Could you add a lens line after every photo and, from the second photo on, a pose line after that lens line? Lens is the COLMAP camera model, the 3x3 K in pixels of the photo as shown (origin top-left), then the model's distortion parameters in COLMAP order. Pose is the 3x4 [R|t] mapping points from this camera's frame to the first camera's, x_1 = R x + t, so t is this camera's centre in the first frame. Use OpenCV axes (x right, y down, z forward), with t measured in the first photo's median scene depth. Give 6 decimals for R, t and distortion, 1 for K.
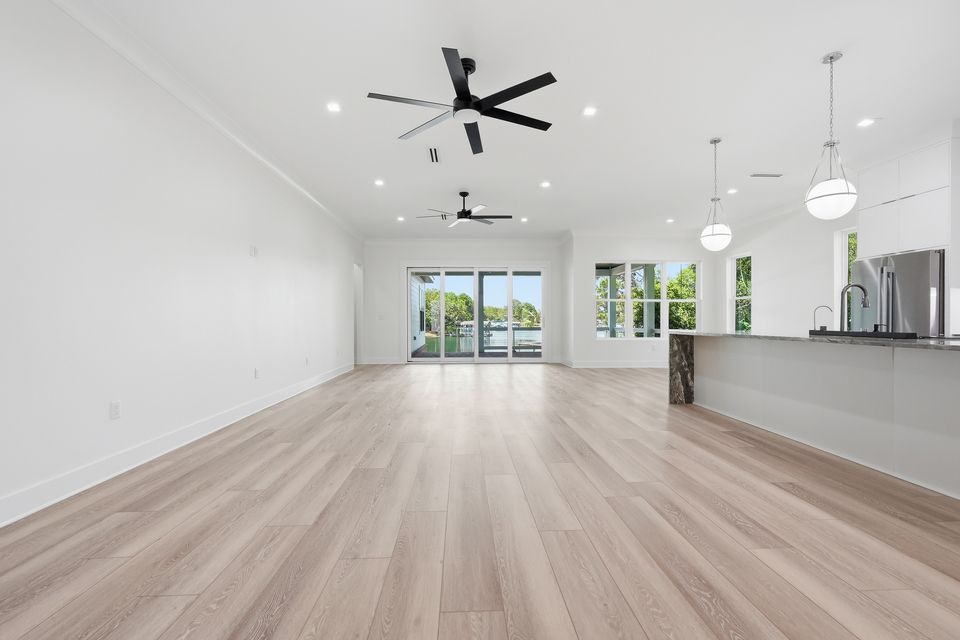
lens RADIAL K [[428.3, 0, 482.1], [0, 428.3, 320.3], [0, 0, 1]] dist [0.002133, 0.000239]
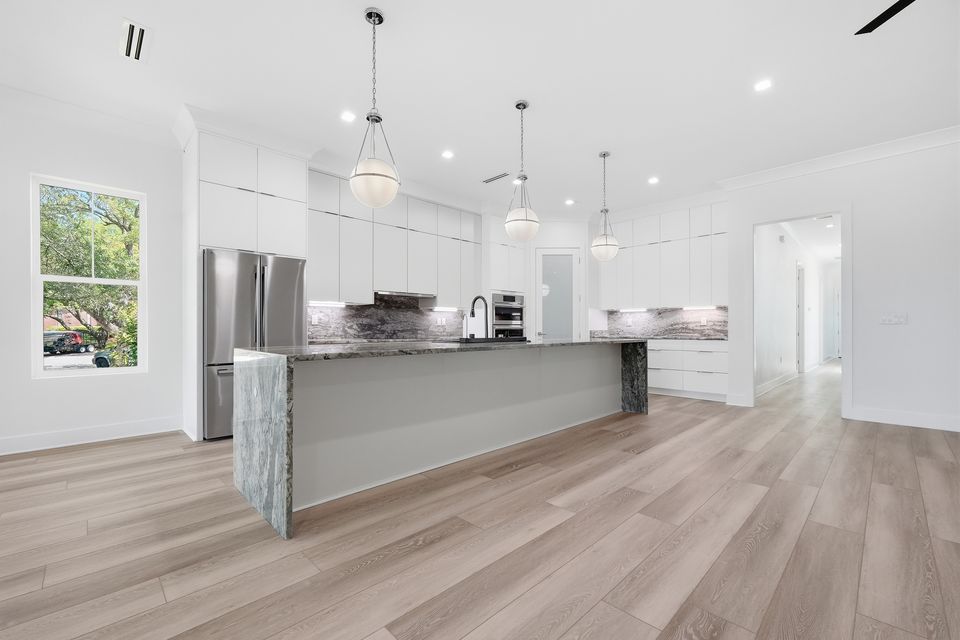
lens RADIAL K [[405.2, 0, 476.0], [0, 405.2, 324.6], [0, 0, 1]] dist [-0.007782, 0.002026]
pose [[-0.654405, 0.009820, 0.756081, 0.037797], [0.003756, 0.999946, -0.009736, 0.000409], [-0.756135, -0.003532, -0.654406, 1.126302]]
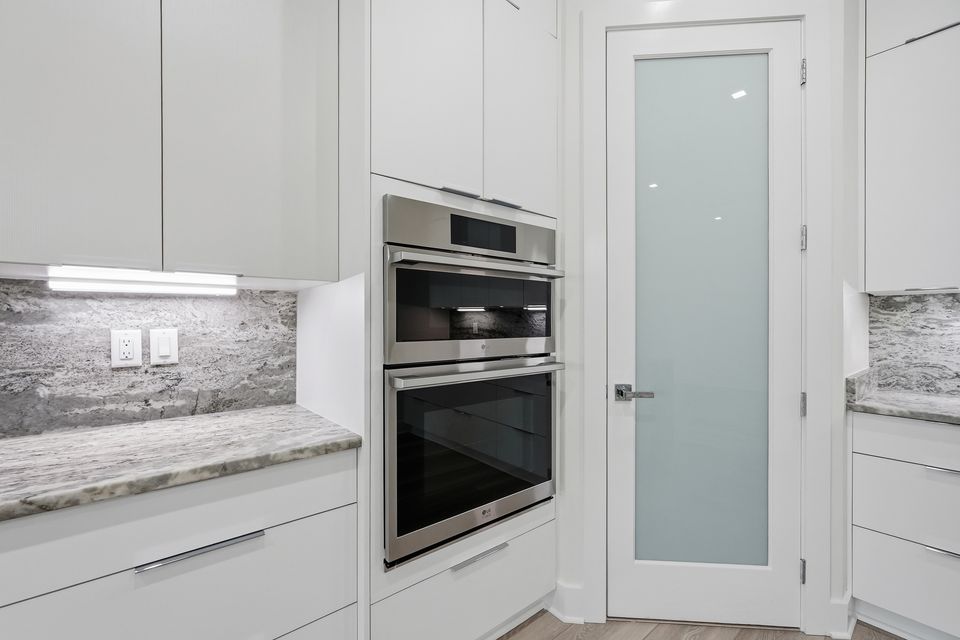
lens RADIAL K [[405.2, 0, 477.3], [0, 405.2, 324.1], [0, 0, 1]] dist [-0.007782, 0.002026]
pose [[-0.597306, -0.002949, 0.802008, 0.726131], [0.003418, 0.999975, 0.006222, -0.036195], [-0.802006, 0.006458, -0.597281, 0.373206]]
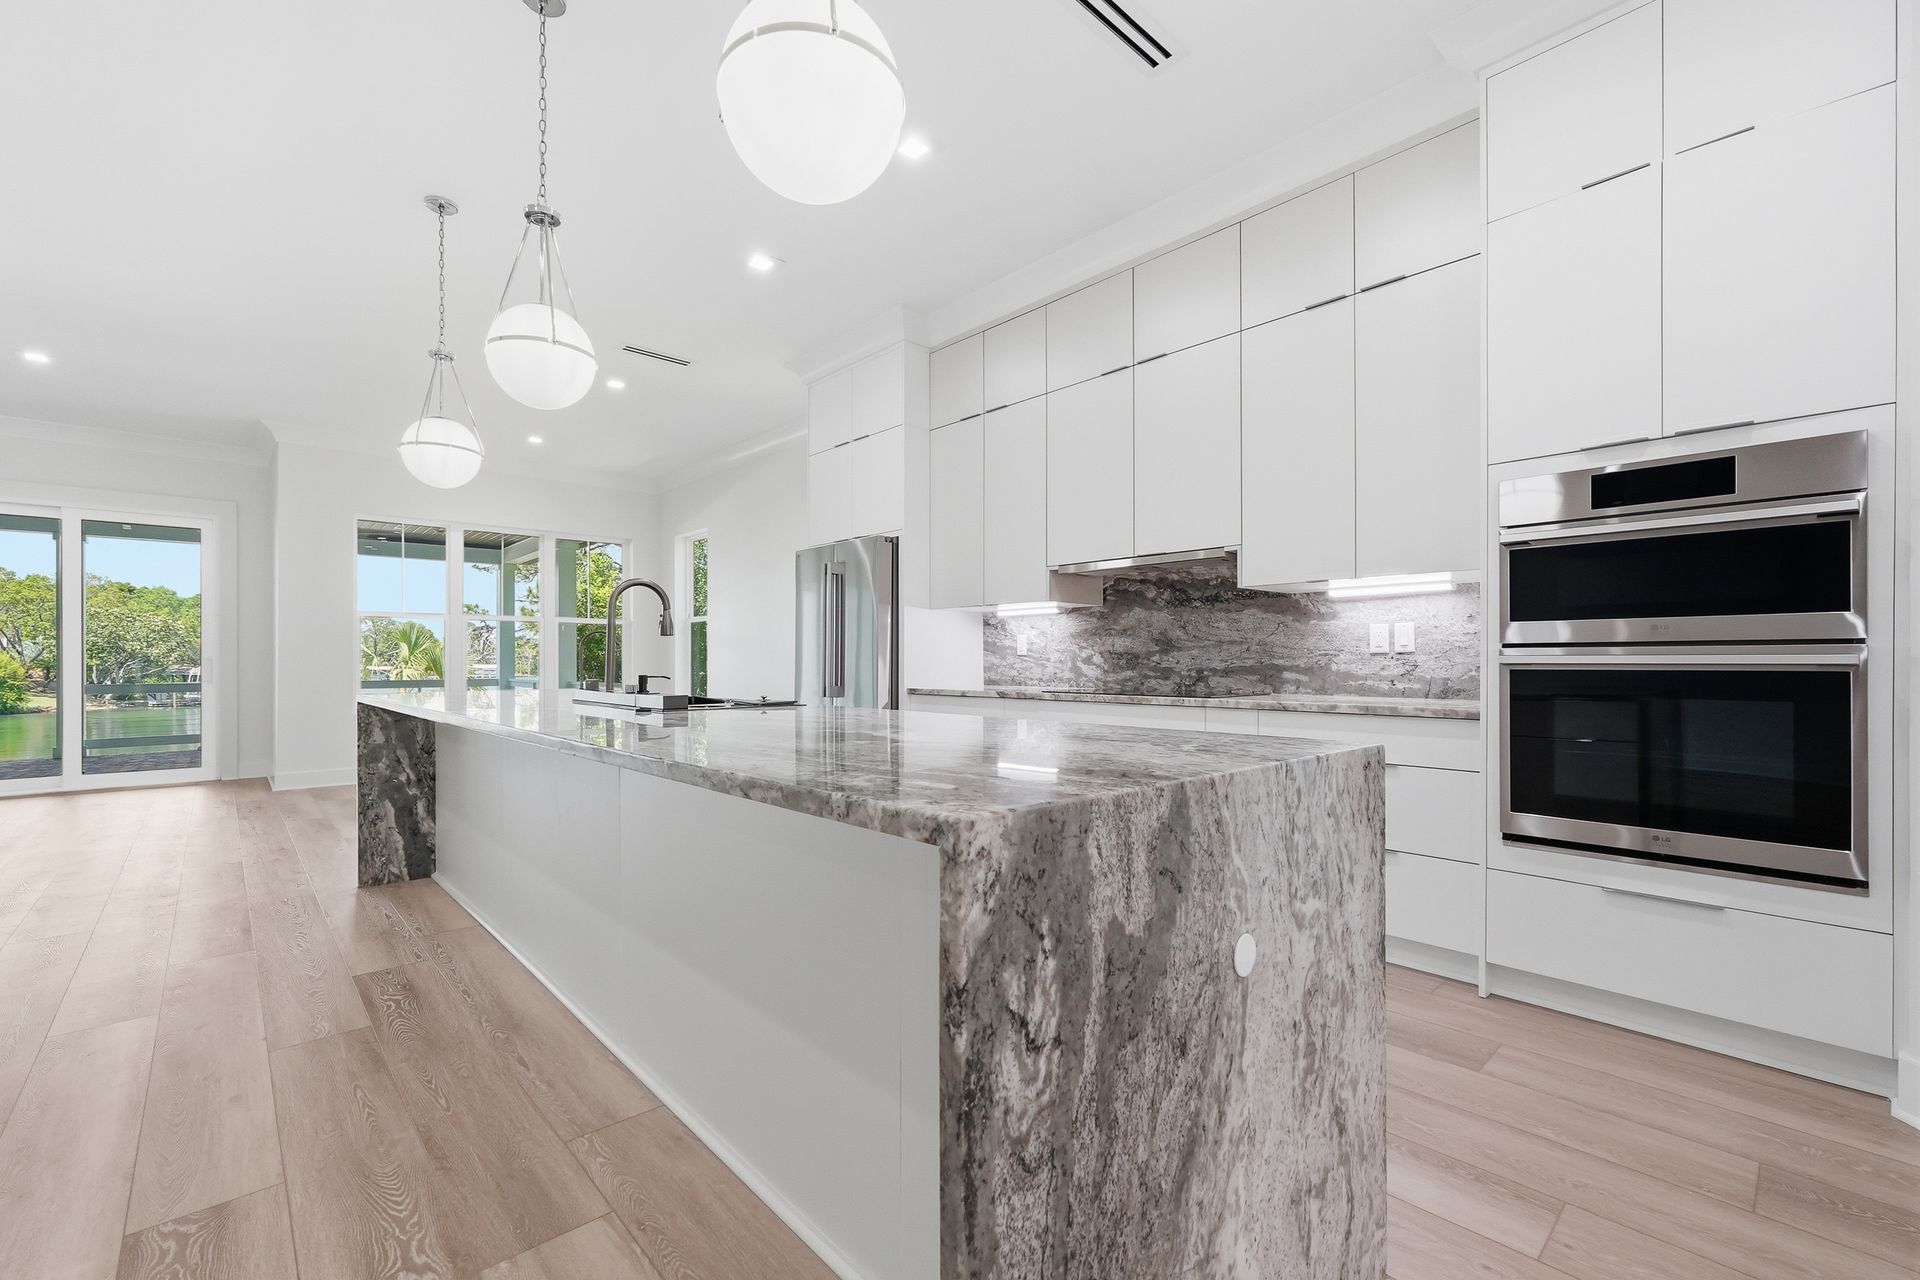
lens RADIAL K [[810.5, 0, 967.7], [0, 810.5, 657.6], [0, 0, 1]] dist [-0.007782, 0.002026]
pose [[0.770154, 0.003215, 0.637850, 0.397508], [0.001033, 0.999980, -0.006288, -0.001843], [-0.637857, 0.005502, 0.770135, 0.114838]]
